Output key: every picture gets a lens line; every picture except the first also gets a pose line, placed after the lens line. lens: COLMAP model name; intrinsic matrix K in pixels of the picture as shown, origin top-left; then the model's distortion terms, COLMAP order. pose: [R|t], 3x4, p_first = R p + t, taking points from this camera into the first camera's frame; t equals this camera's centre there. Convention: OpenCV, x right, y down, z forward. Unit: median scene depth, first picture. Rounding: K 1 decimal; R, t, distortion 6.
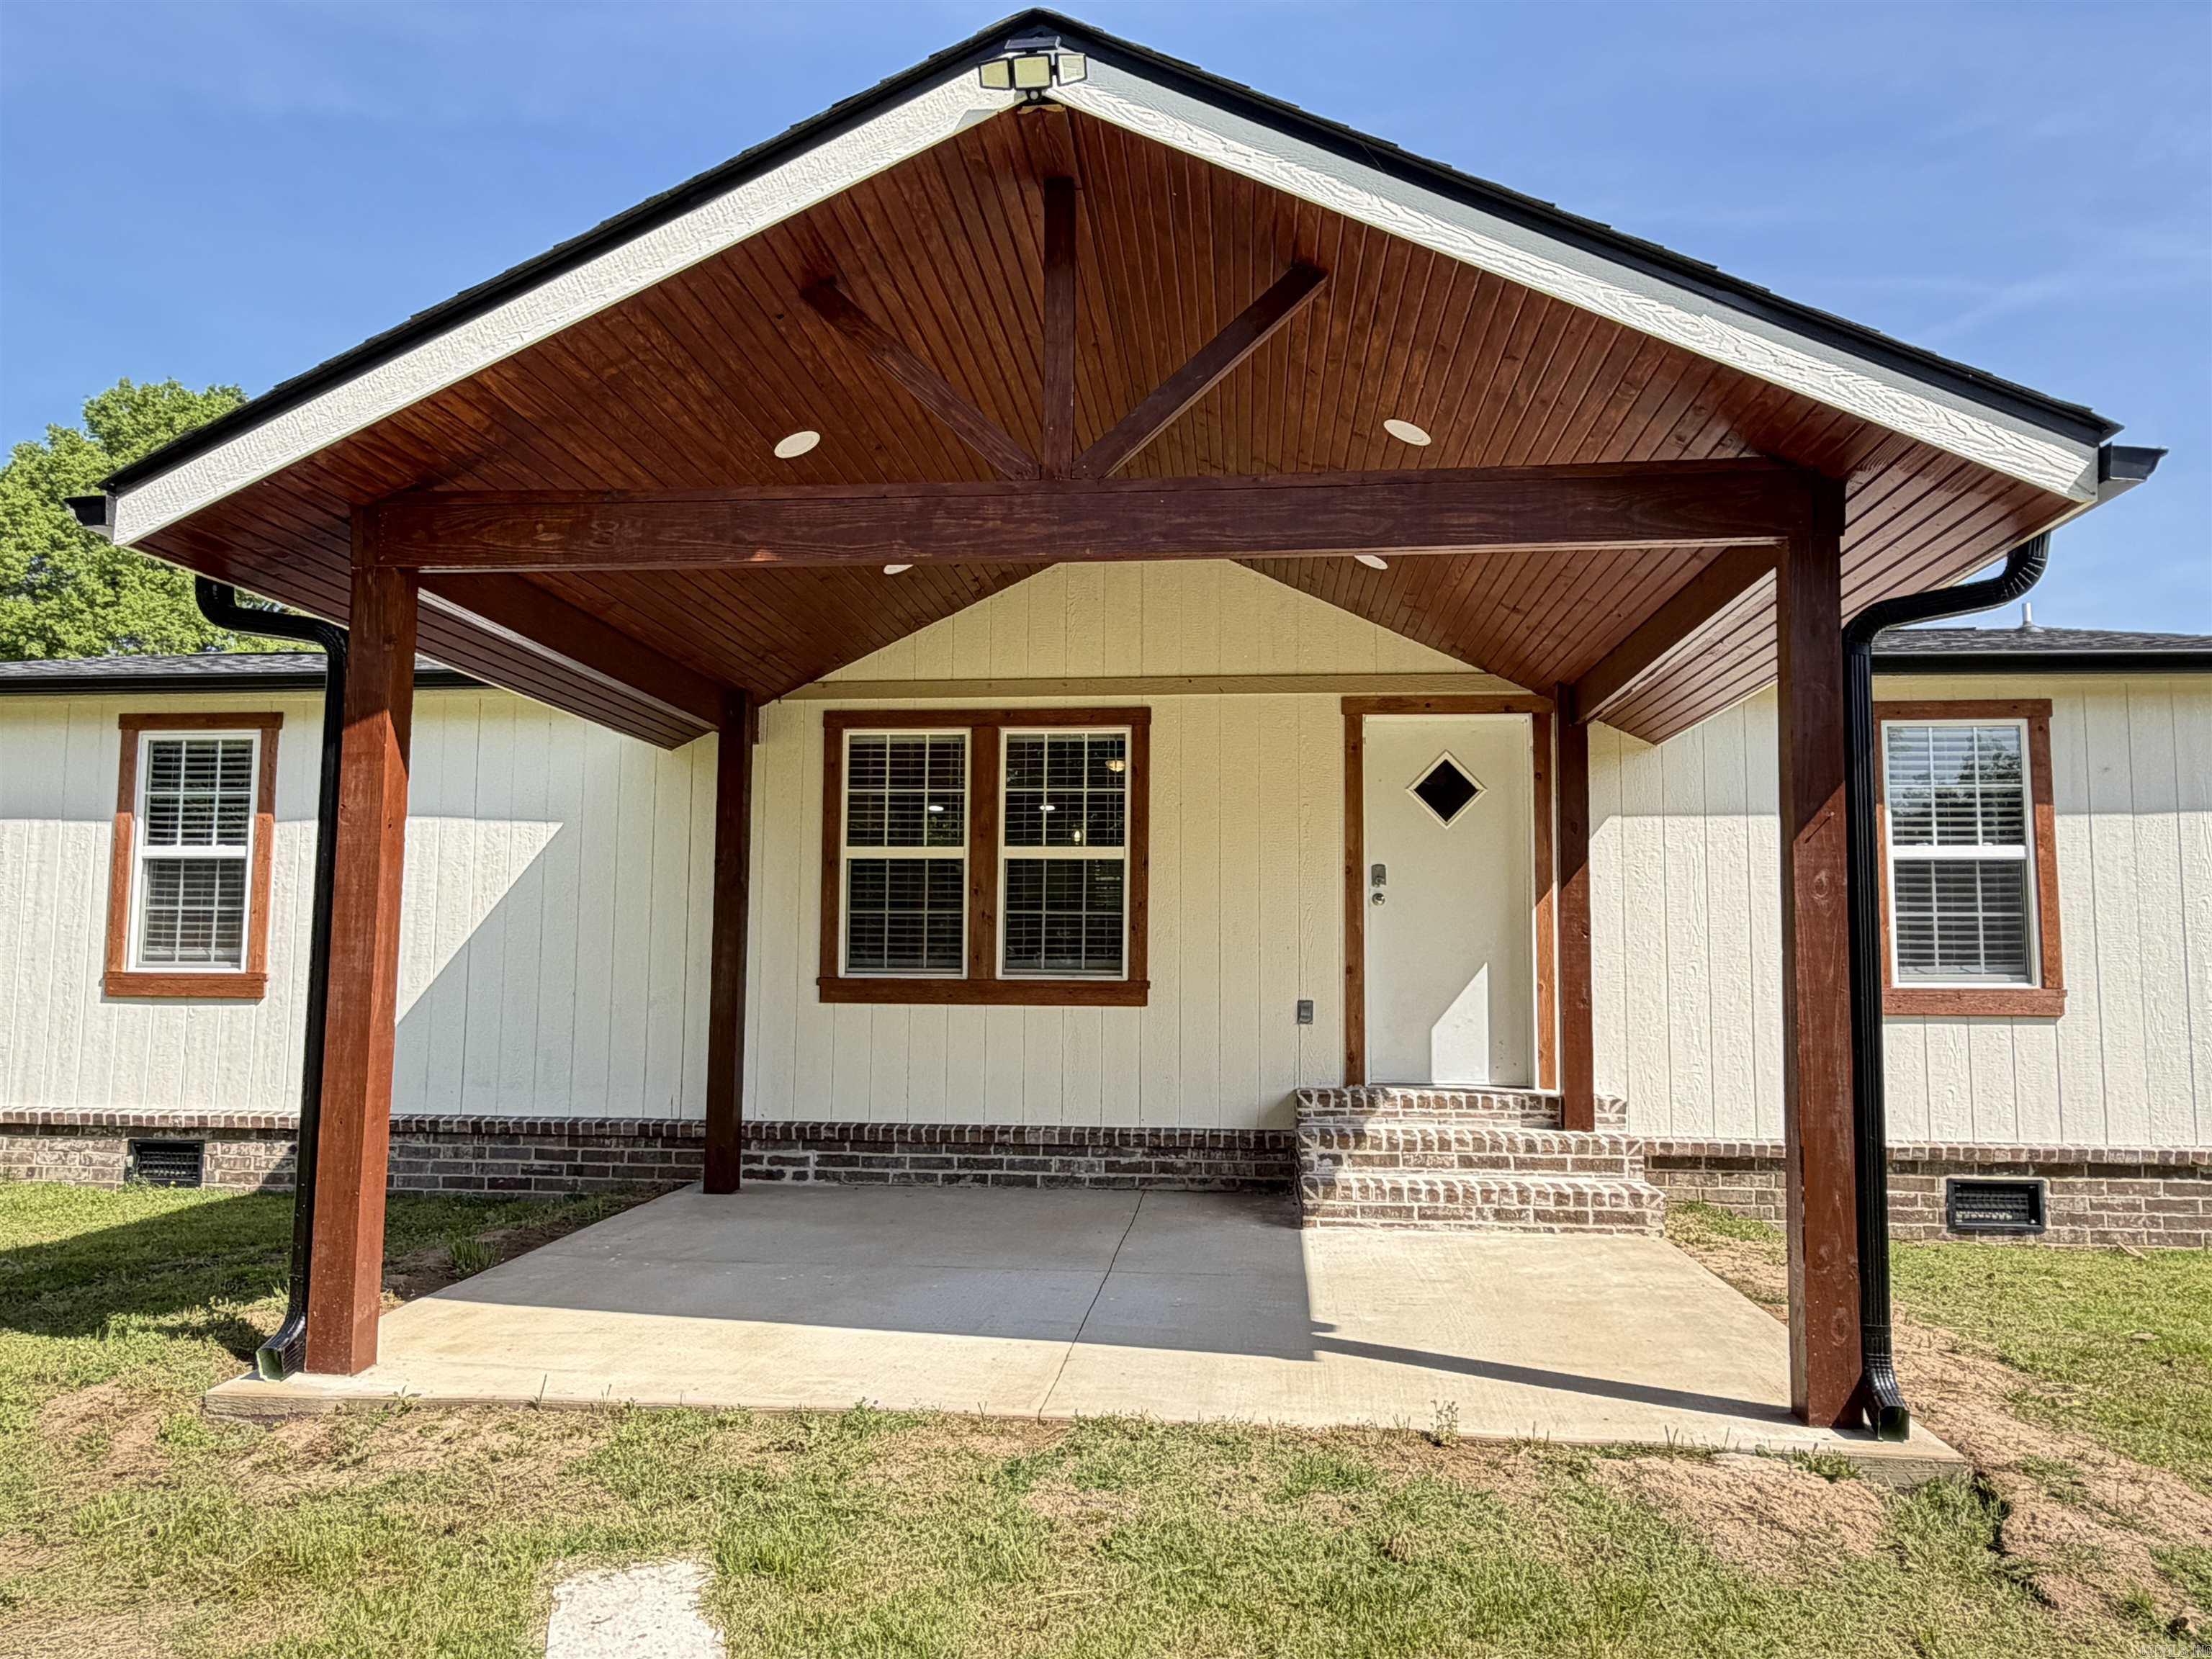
lens RADIAL K [[1554.4, 0, 1107.9], [0, 1554.4, 831.4], [0, 0, 1]] dist [0.003930, -0.002747]
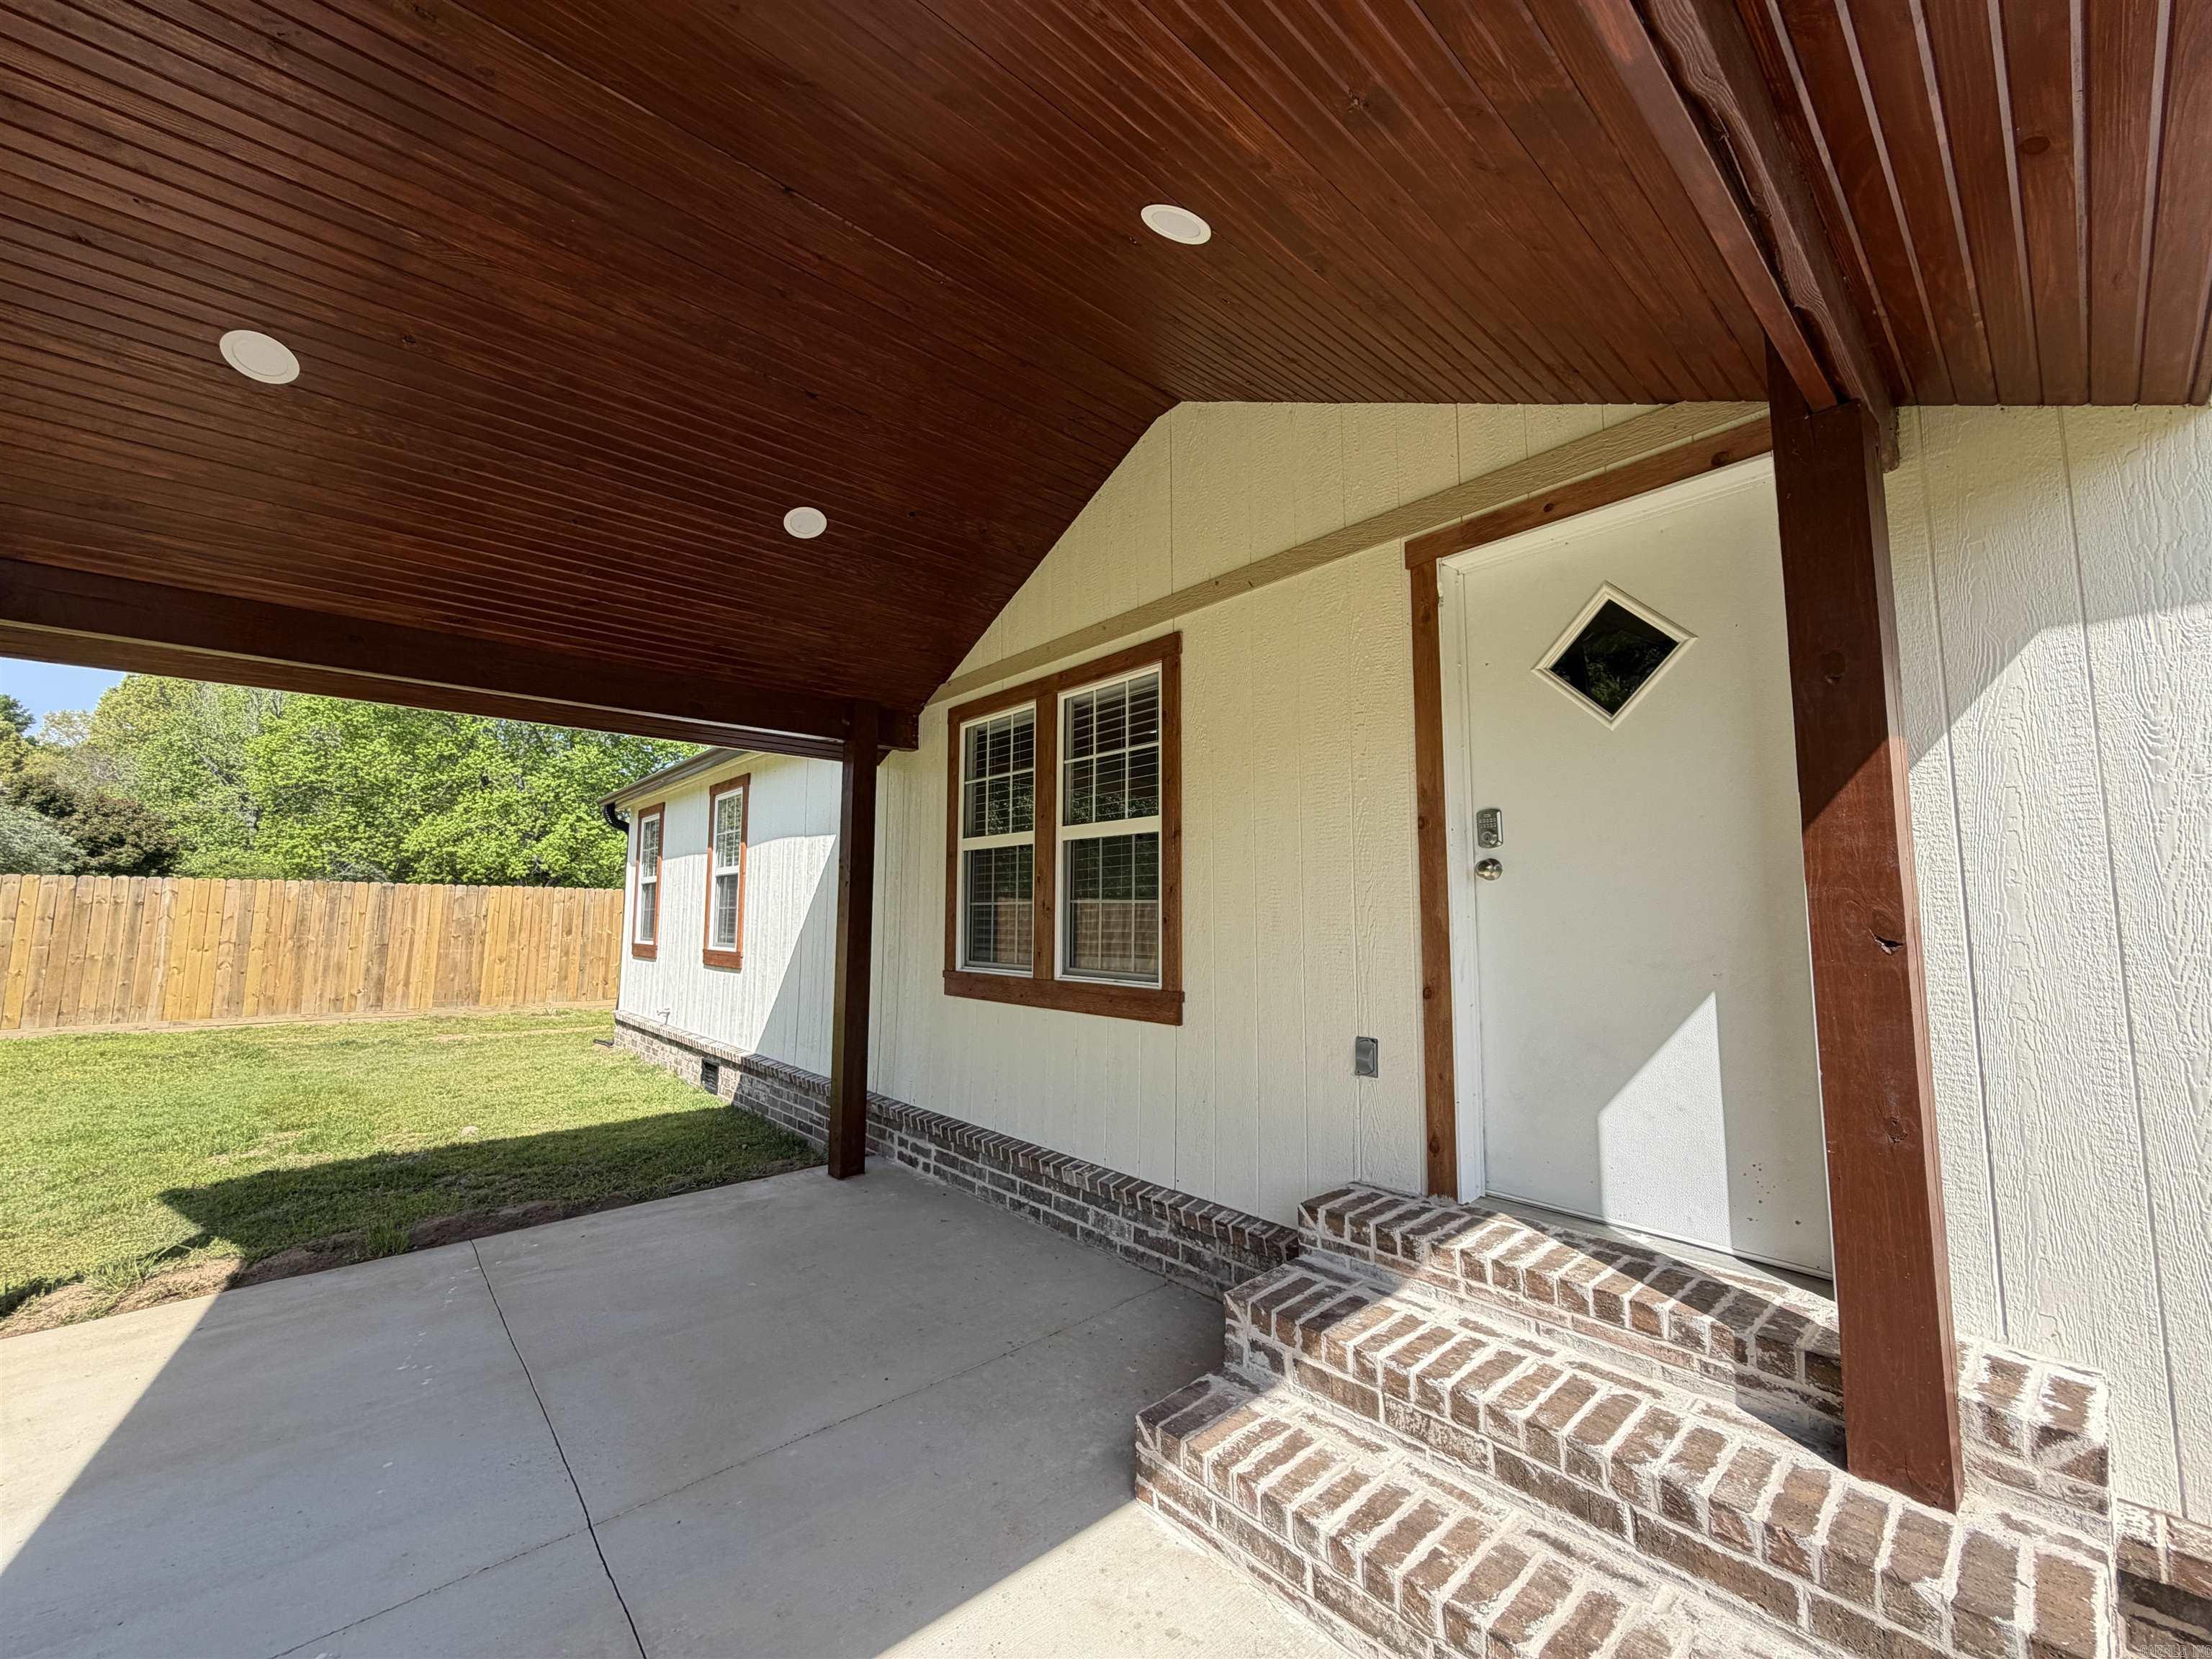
lens RADIAL K [[883.1, 0, 1100.7], [0, 883.1, 826.9], [0, 0, 1]] dist [-0.001290, 0.000270]
pose [[0.728131, -0.075664, -0.681249, 0.296033], [0.064752, 0.997037, -0.041529, 0.032741], [0.682373, -0.013874, 0.730873, 0.672373]]
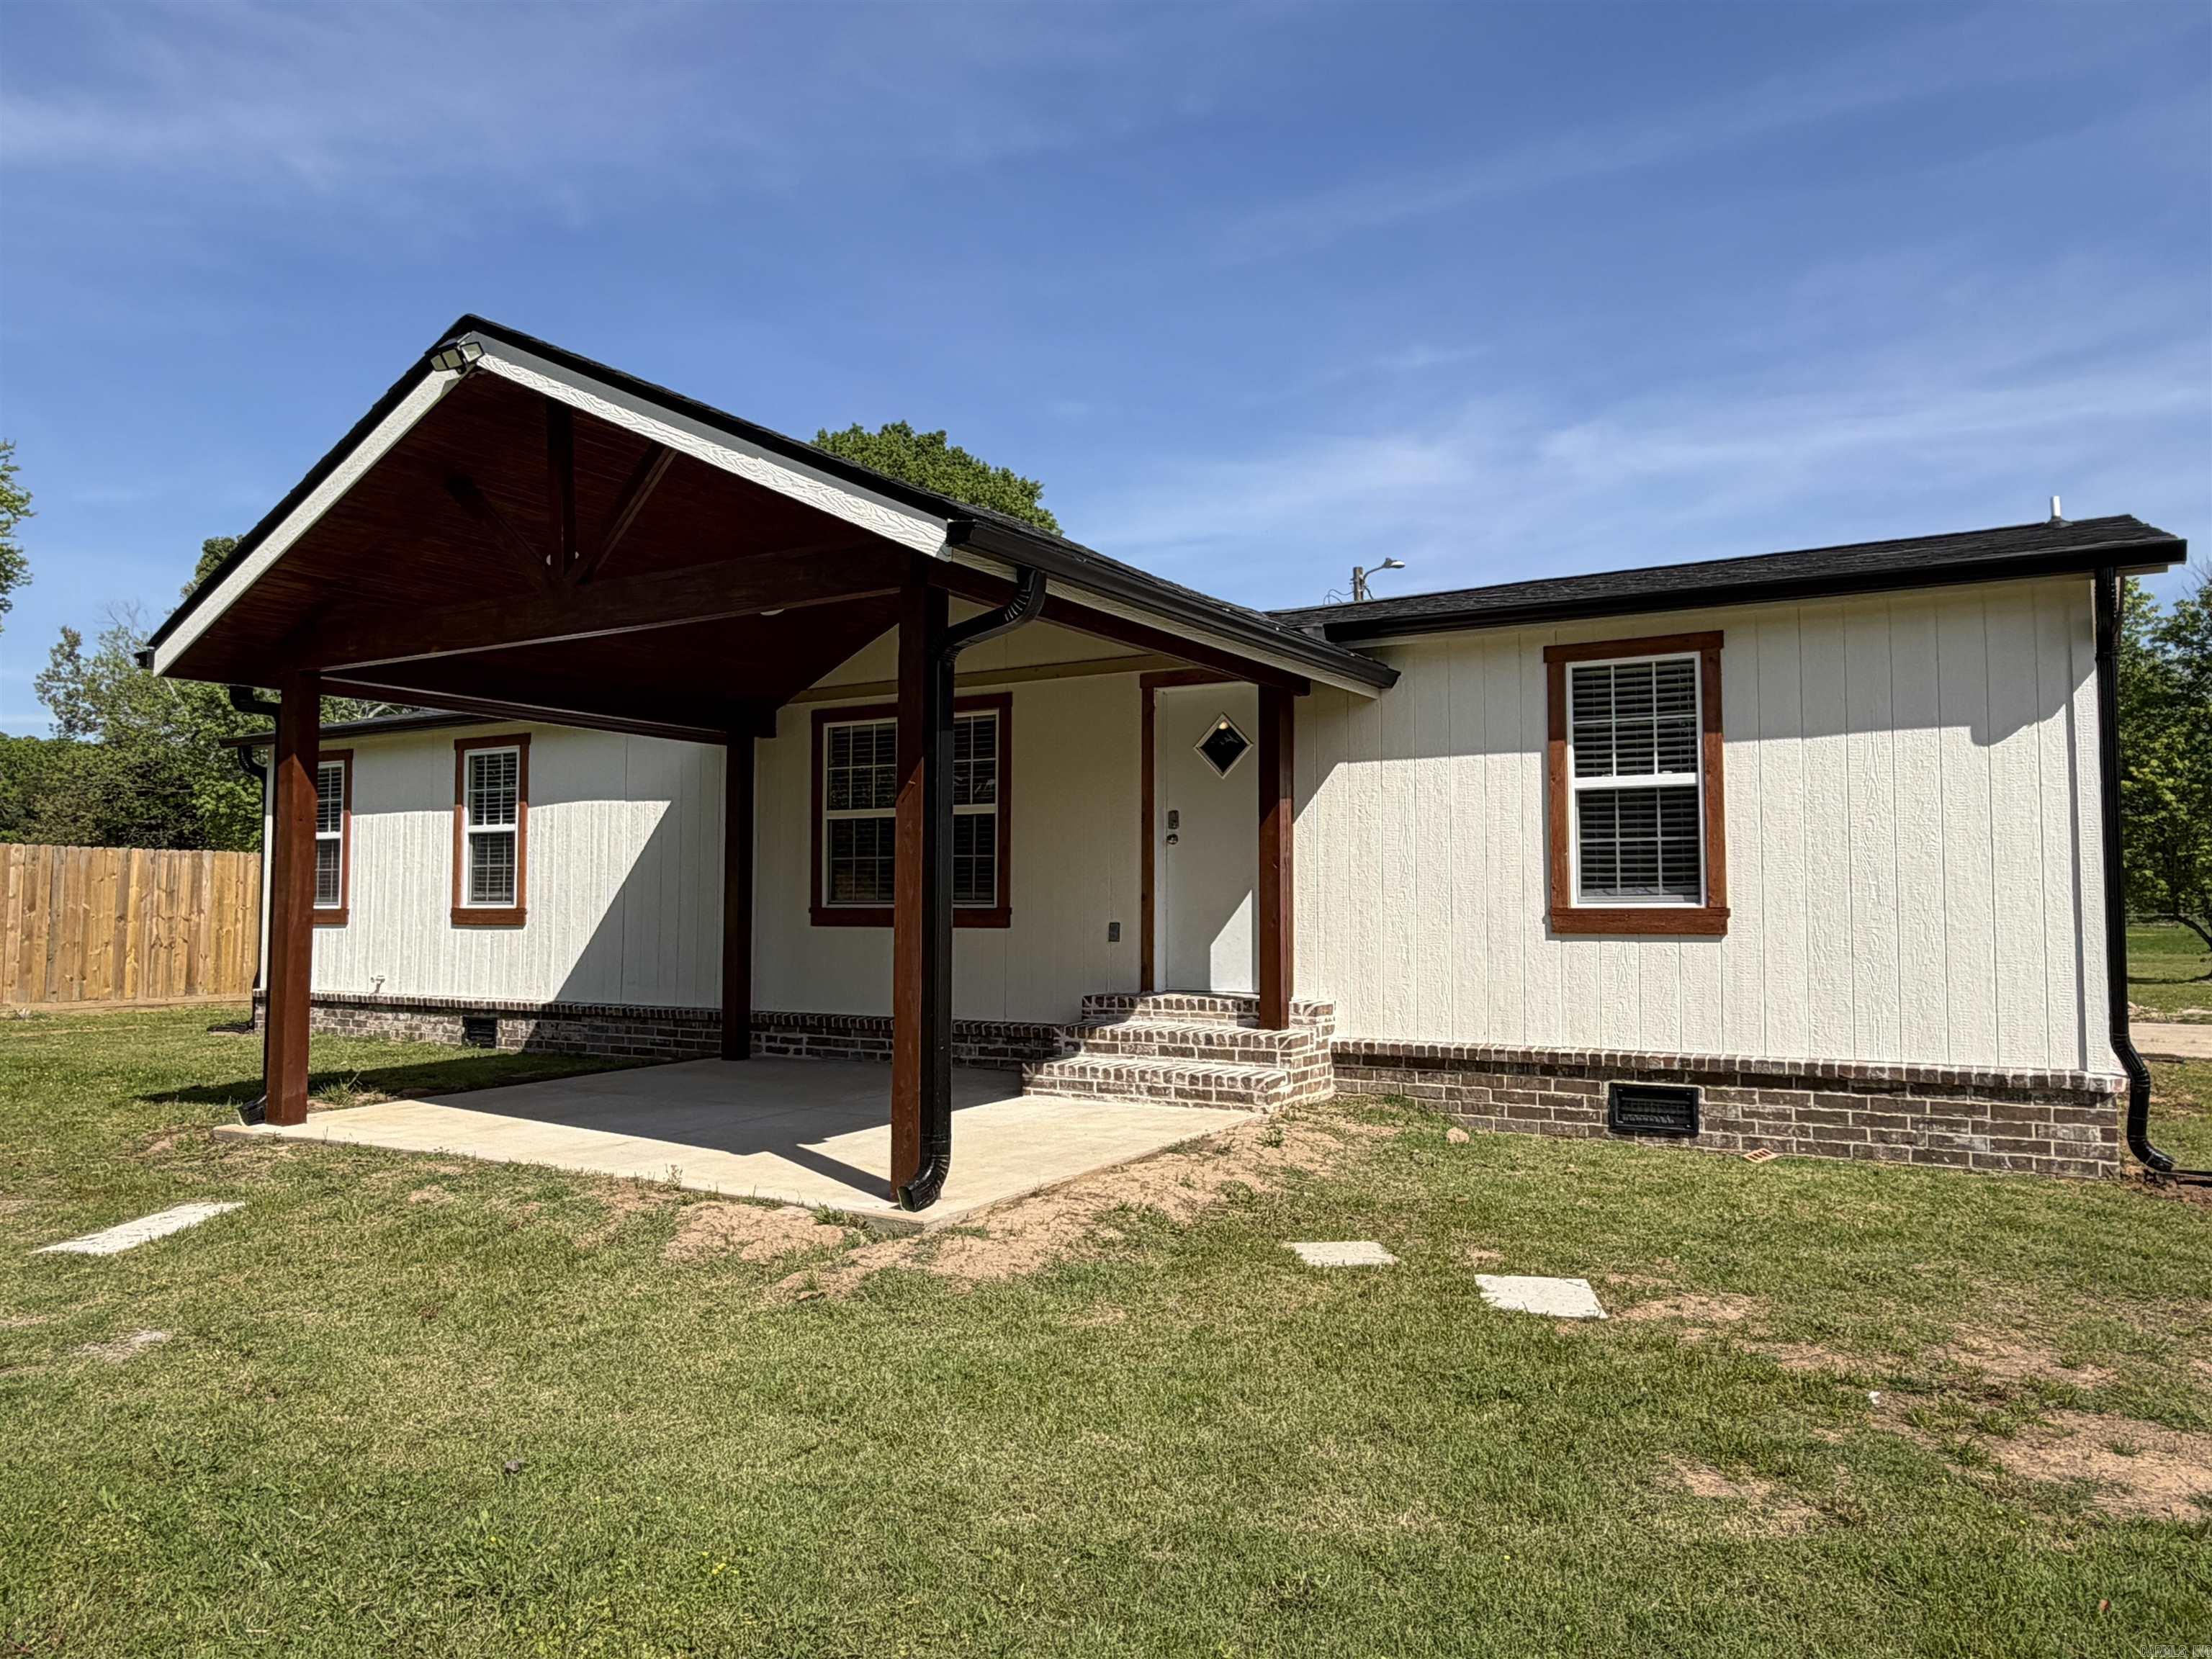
lens RADIAL K [[1554.4, 0, 1116.7], [0, 1554.4, 824.5], [0, 0, 1]] dist [0.003930, -0.002747]
pose [[0.903108, -0.031209, -0.428278, 0.660862], [0.045702, 0.998676, 0.023596, 0.001524], [0.426974, -0.040883, 0.903339, -0.113383]]
